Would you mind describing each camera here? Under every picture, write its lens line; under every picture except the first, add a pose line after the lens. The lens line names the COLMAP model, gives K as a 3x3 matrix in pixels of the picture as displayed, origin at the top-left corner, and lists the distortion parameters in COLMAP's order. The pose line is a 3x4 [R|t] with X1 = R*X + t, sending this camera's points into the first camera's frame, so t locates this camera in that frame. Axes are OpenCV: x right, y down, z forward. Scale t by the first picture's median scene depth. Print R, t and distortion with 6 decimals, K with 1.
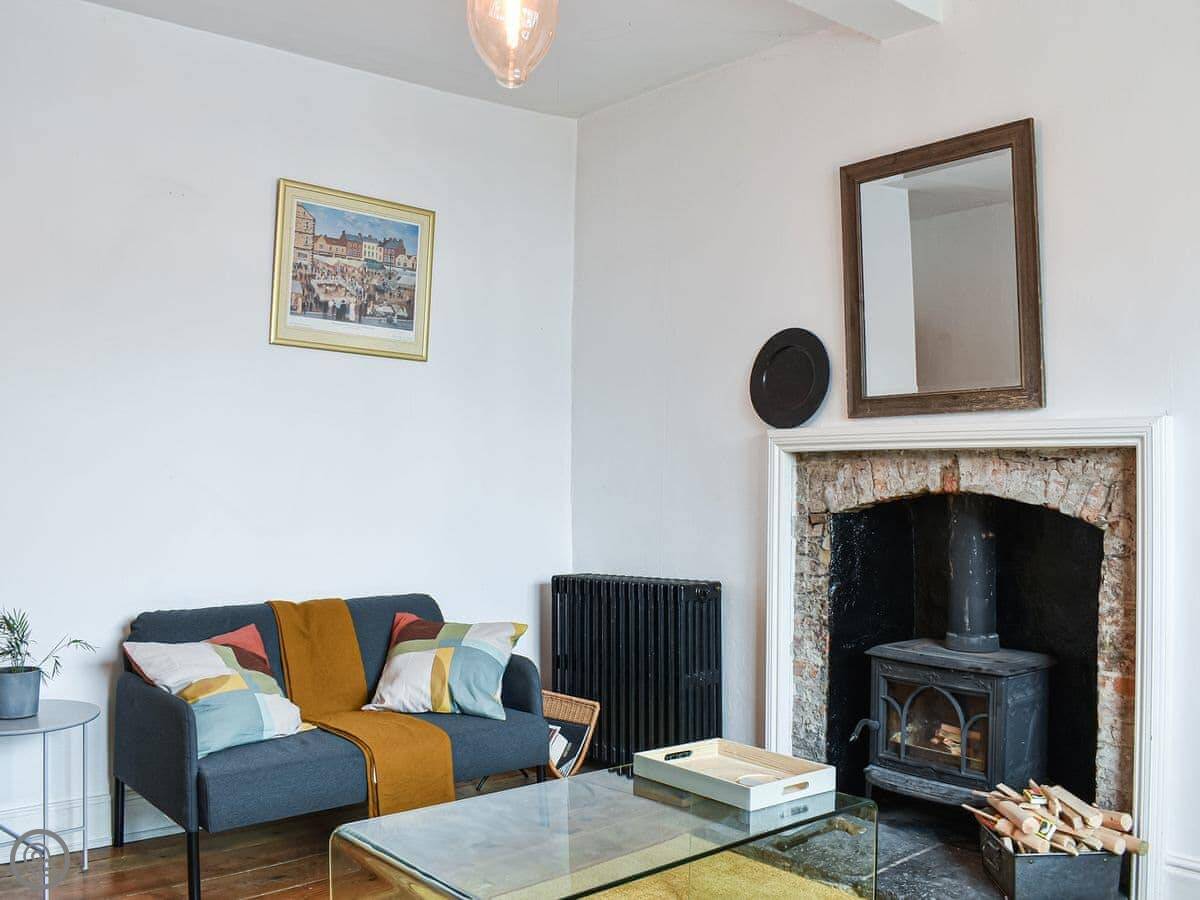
lens RADIAL K [[1137.5, 0, 601.0], [0, 1137.5, 440.3], [0, 0, 1]] dist [-0.018848, 0.000000]
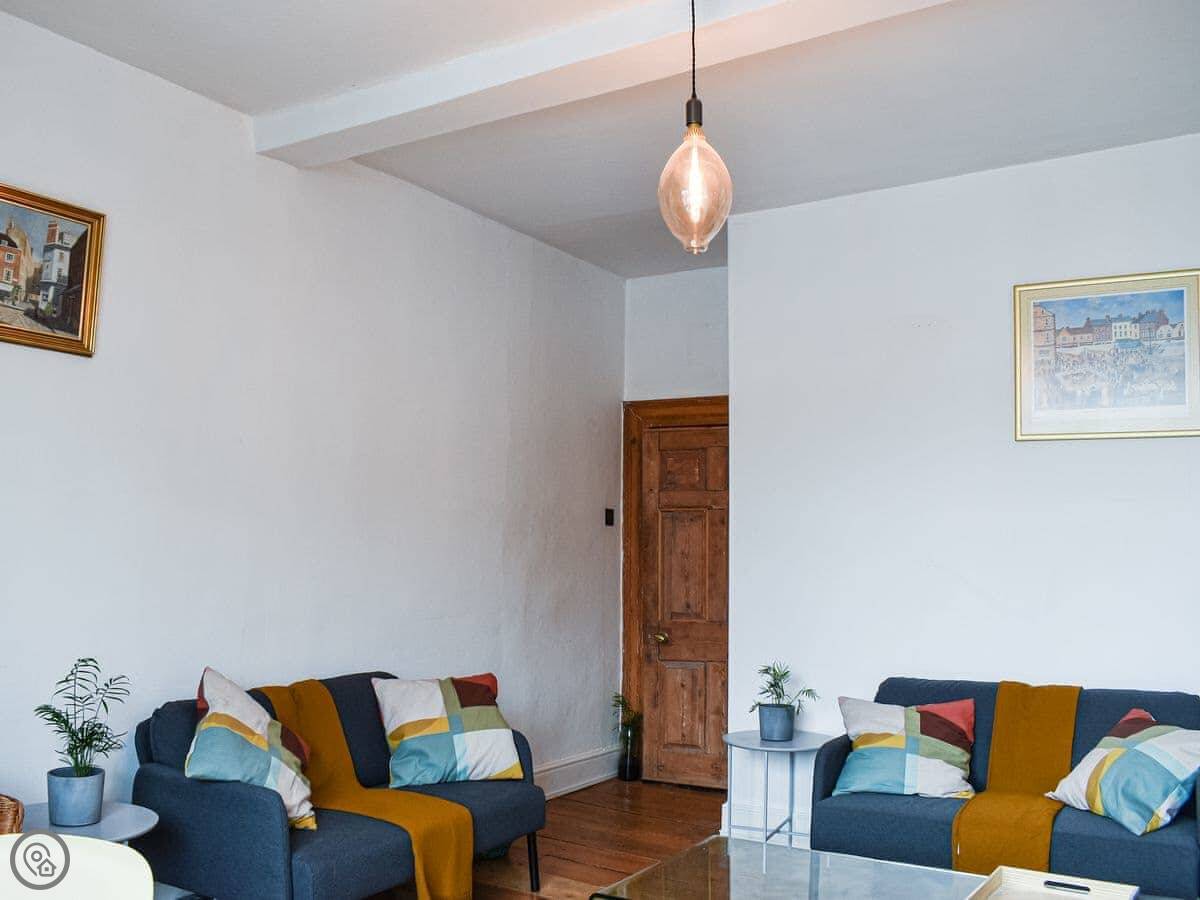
lens RADIAL K [[1137.5, 0, 600.4], [0, 1137.5, 457.4], [0, 0, 1]] dist [-0.018848, 0.000000]
pose [[0.281281, -0.085970, -0.955767, 0.595312], [0.032292, 0.996263, -0.080109, 0.003921], [0.959082, -0.008331, 0.283006, 0.305560]]
